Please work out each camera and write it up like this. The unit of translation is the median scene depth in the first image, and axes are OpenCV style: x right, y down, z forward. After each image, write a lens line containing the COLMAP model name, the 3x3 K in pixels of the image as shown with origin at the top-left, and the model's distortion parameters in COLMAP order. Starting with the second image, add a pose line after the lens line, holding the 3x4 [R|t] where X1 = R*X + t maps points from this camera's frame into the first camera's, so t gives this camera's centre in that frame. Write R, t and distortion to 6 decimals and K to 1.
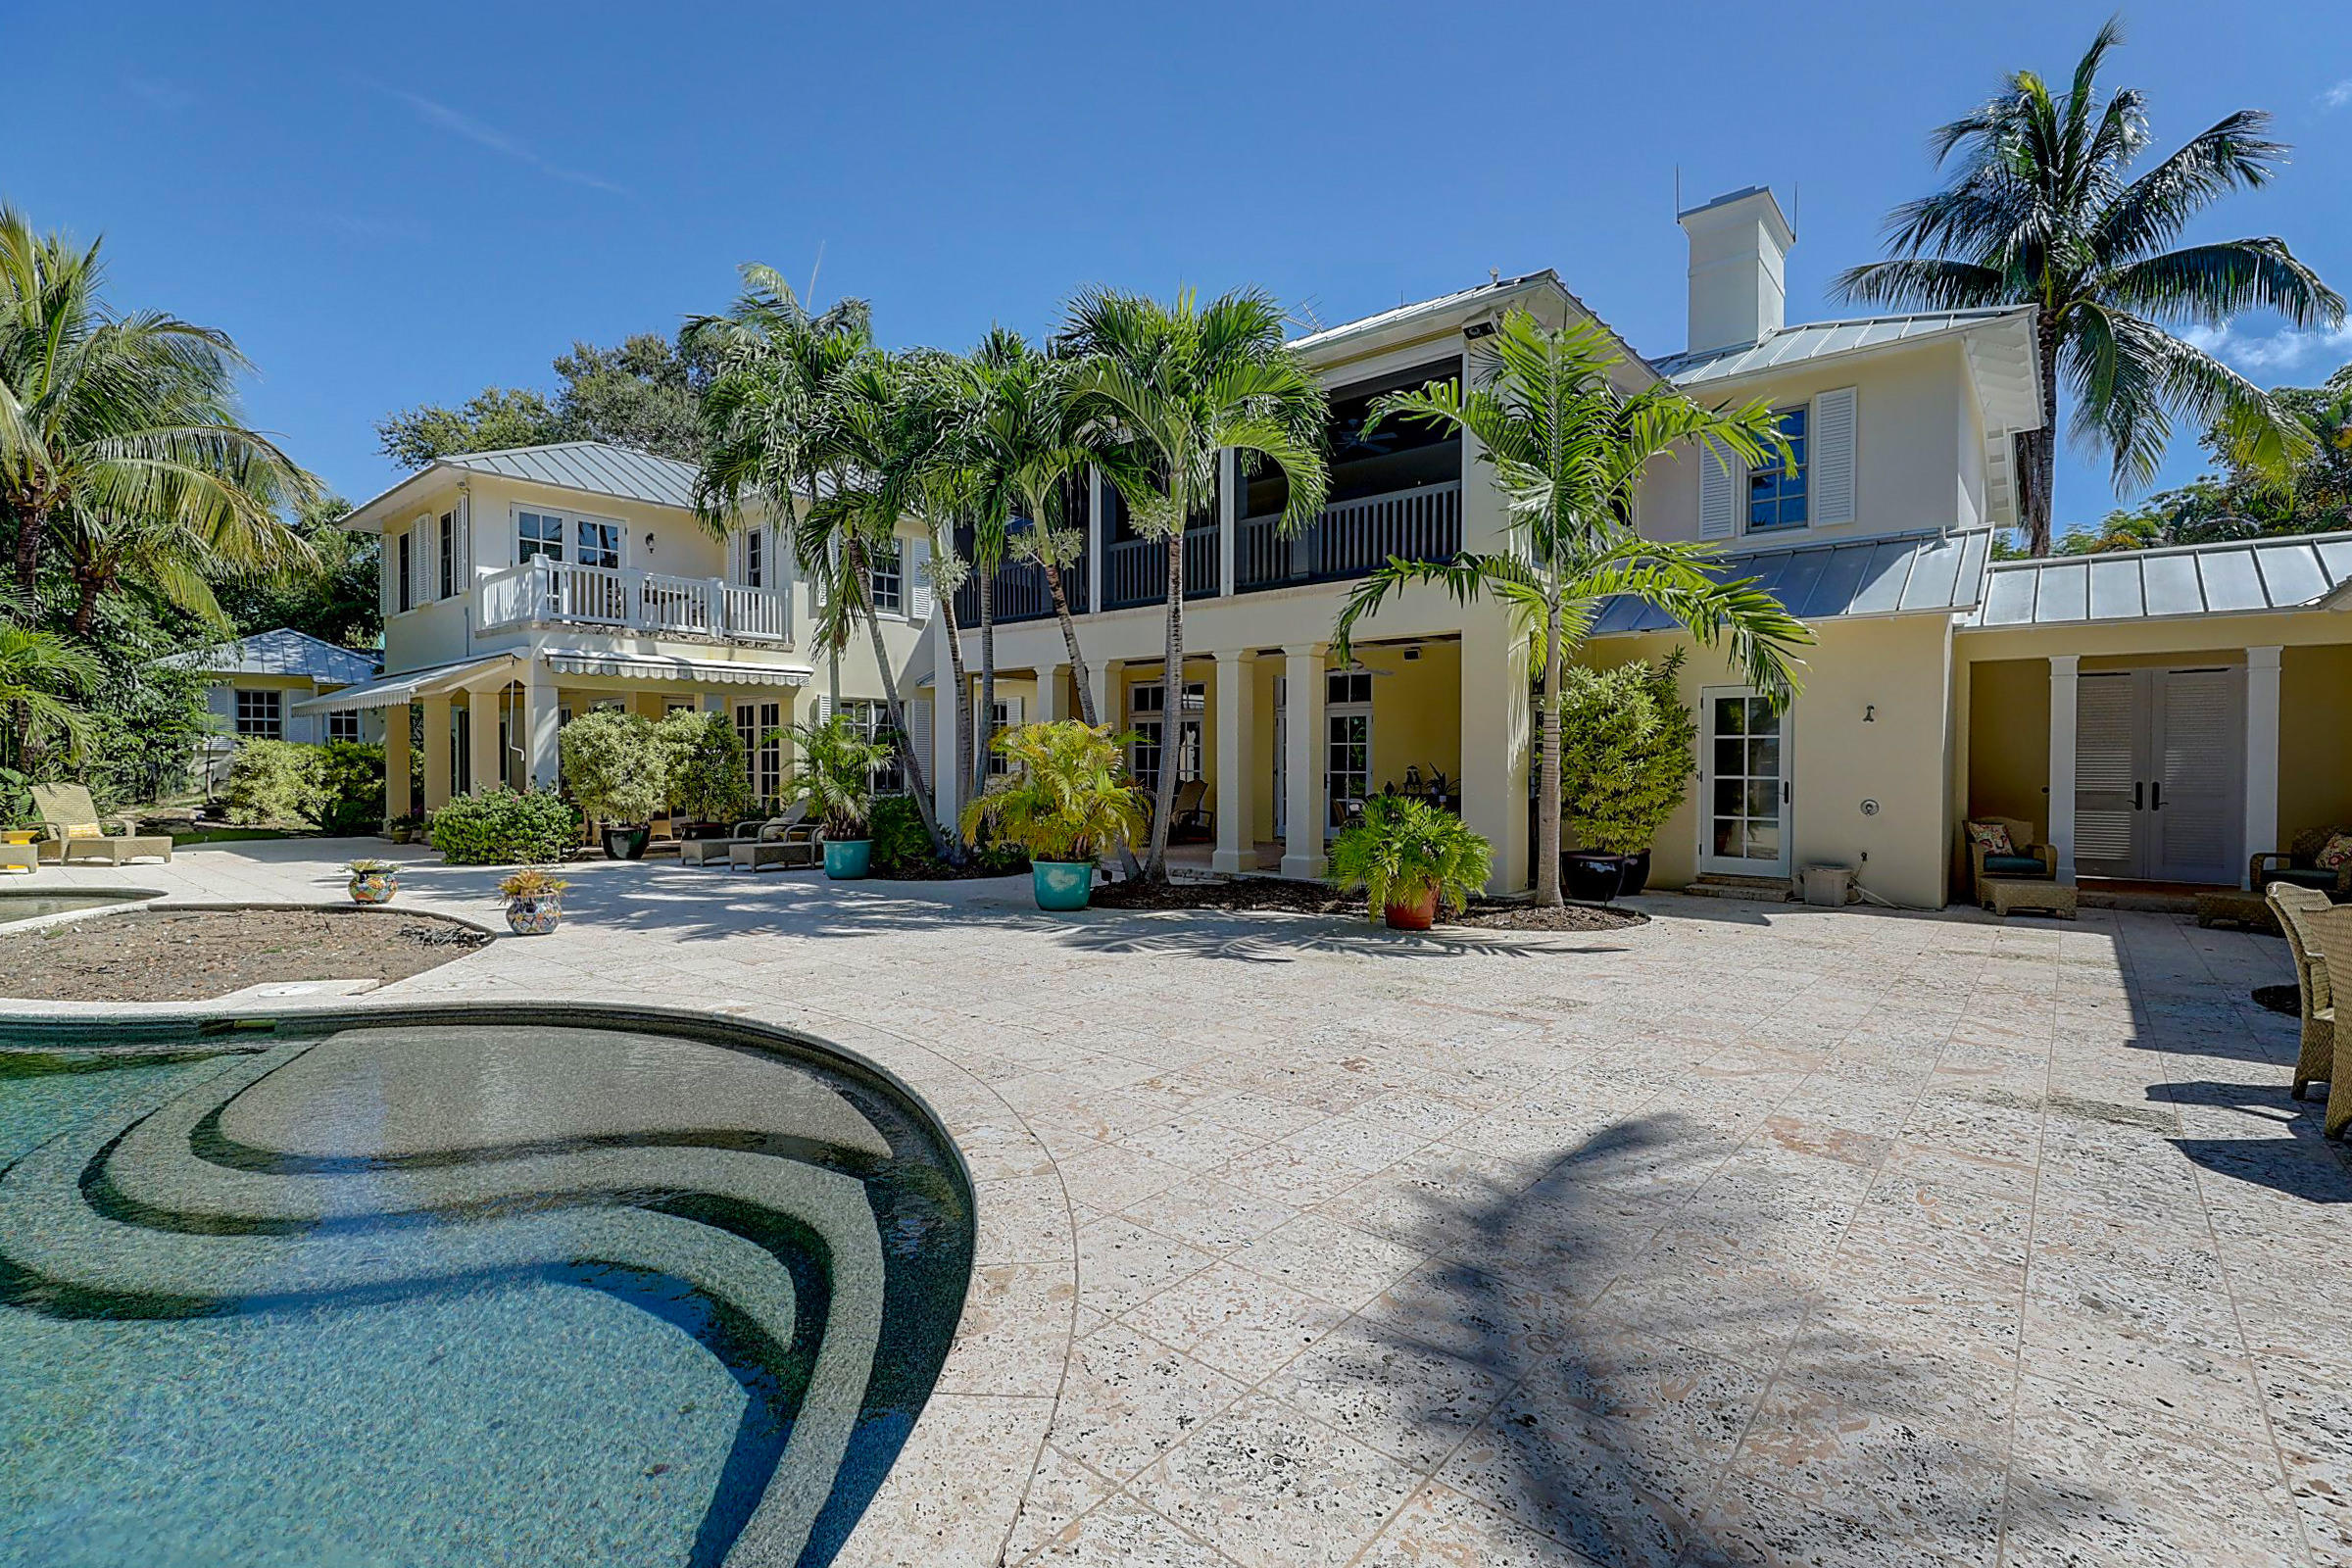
lens RADIAL K [[1053.5, 0, 1179.4], [0, 1053.5, 792.4], [0, 0, 1]] dist [-0.002812, 0.000252]
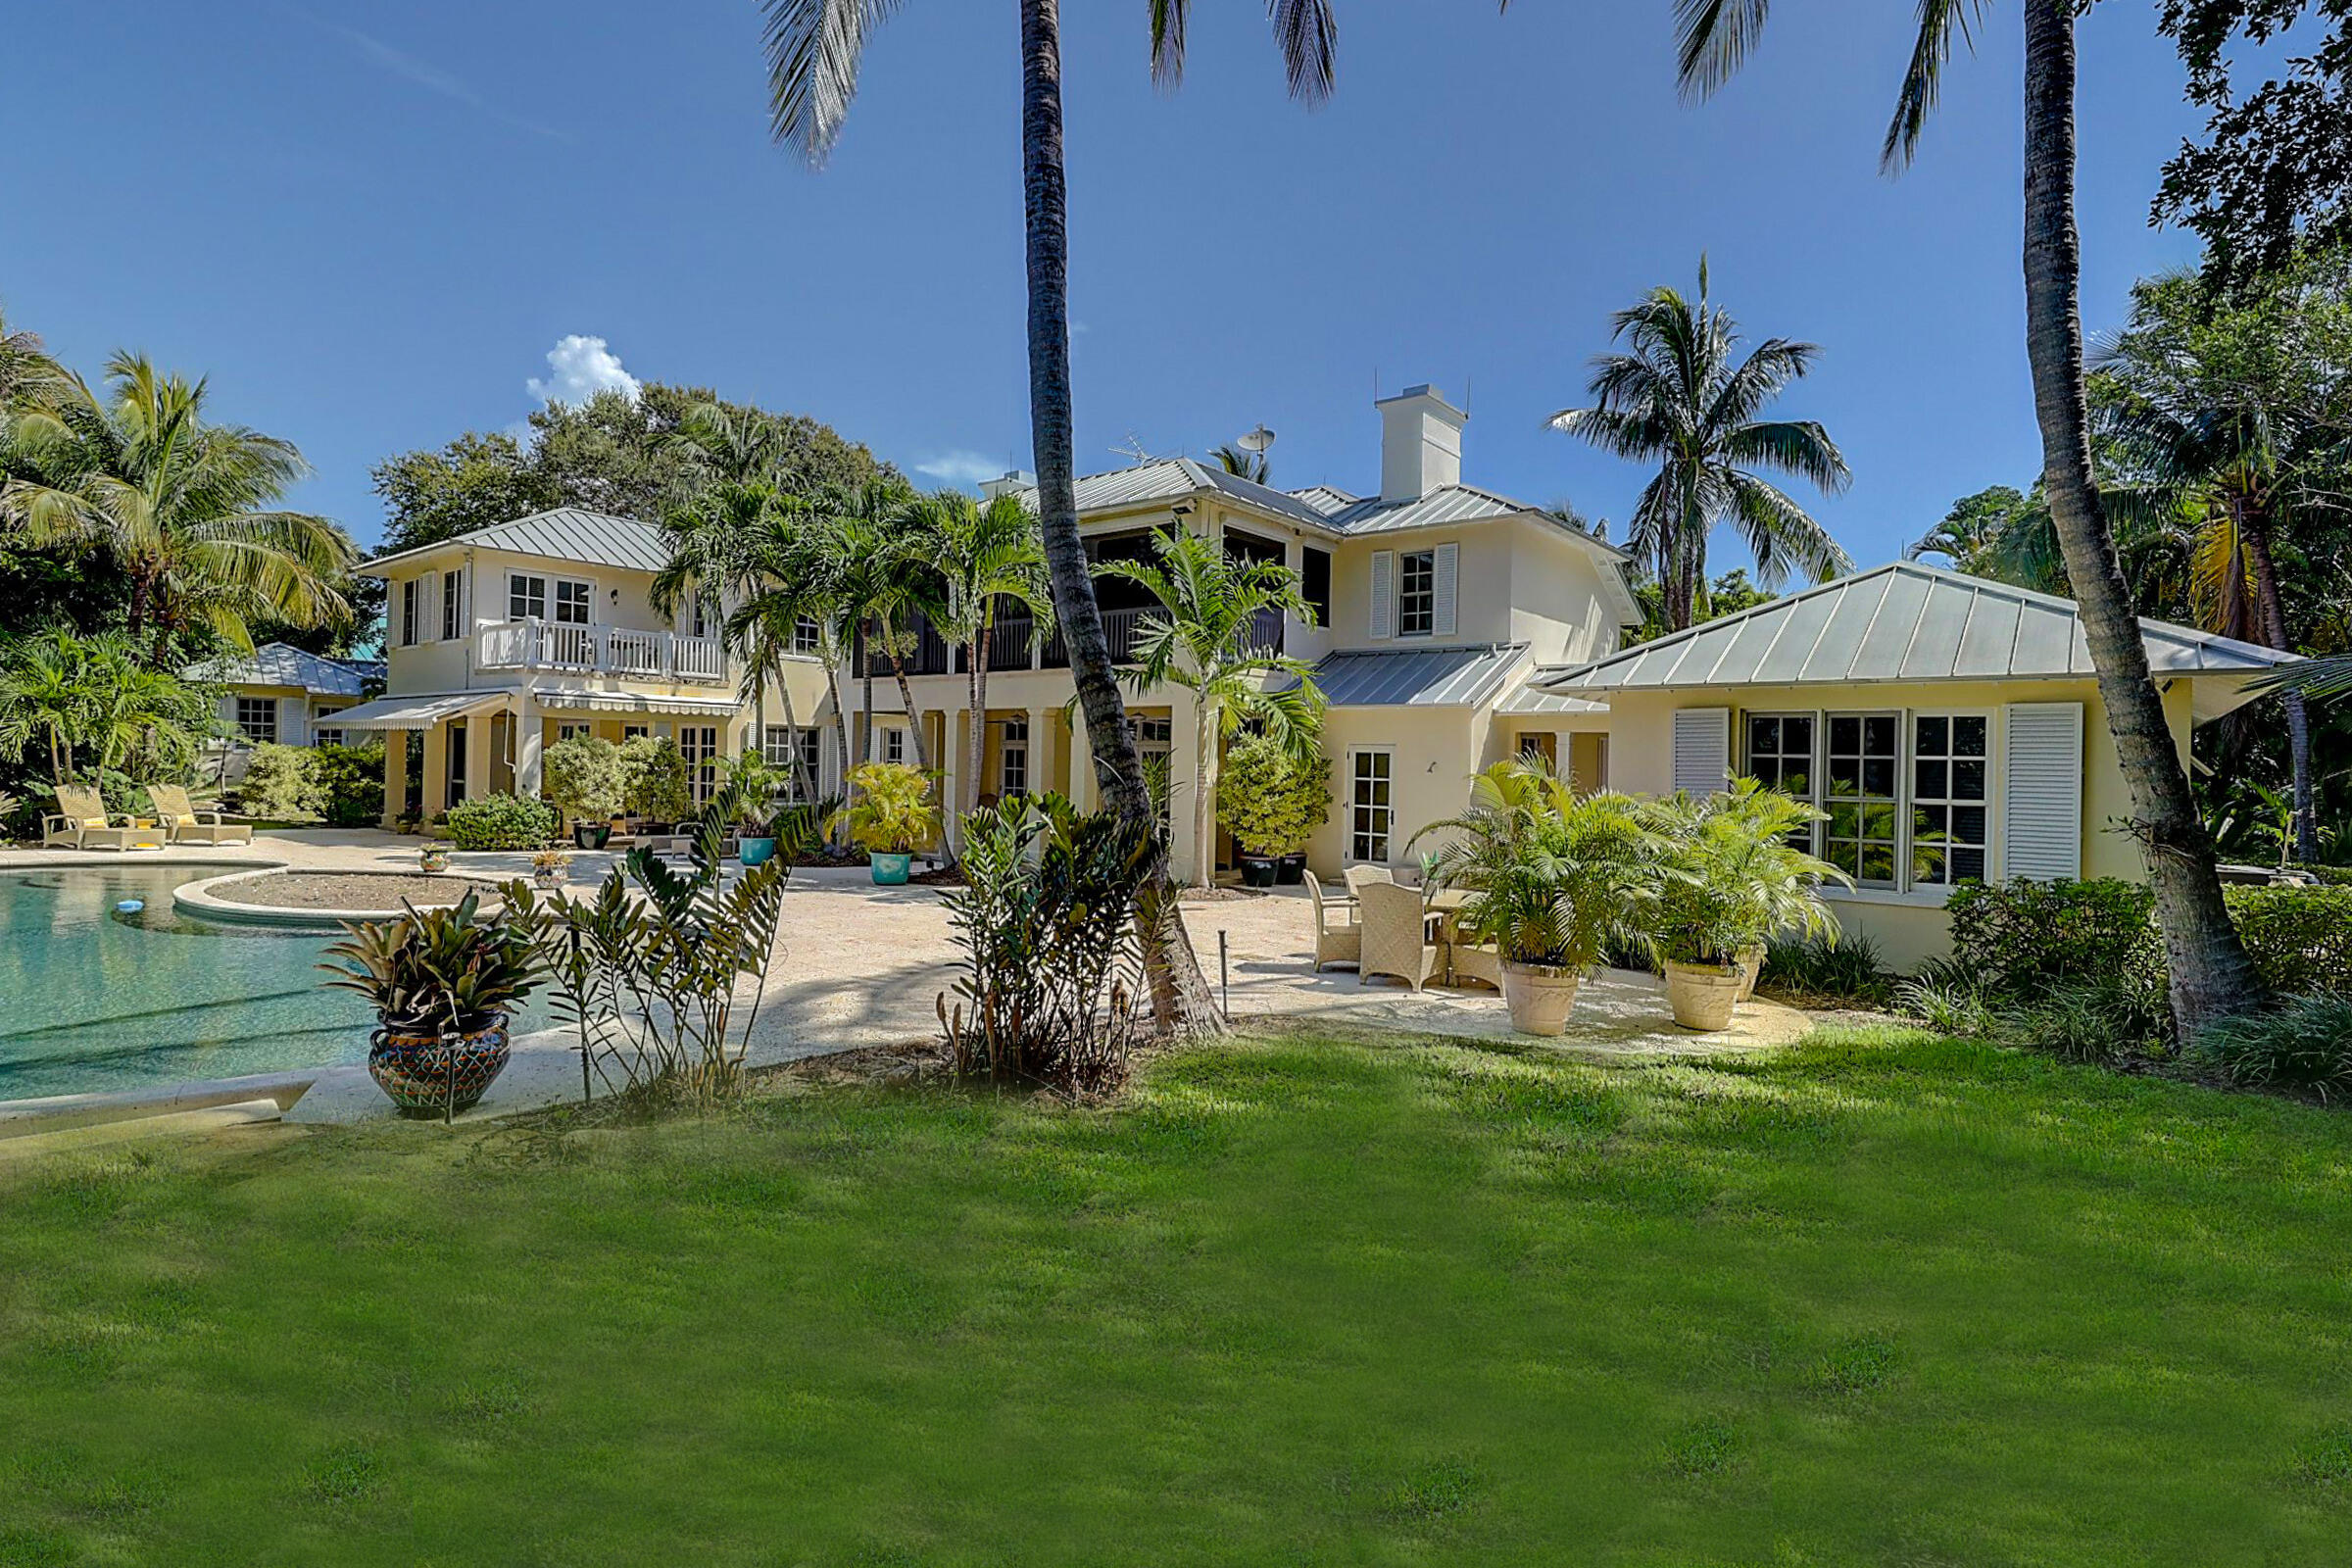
lens RADIAL K [[1053.5, 0, 1172.8], [0, 1053.5, 783.1], [0, 0, 1]] dist [-0.002812, 0.000252]
pose [[0.999111, 0.020952, 0.036570, 0.141589], [-0.020361, 0.999657, -0.016455, -0.012106], [-0.036902, 0.015696, 0.999196, -0.323556]]
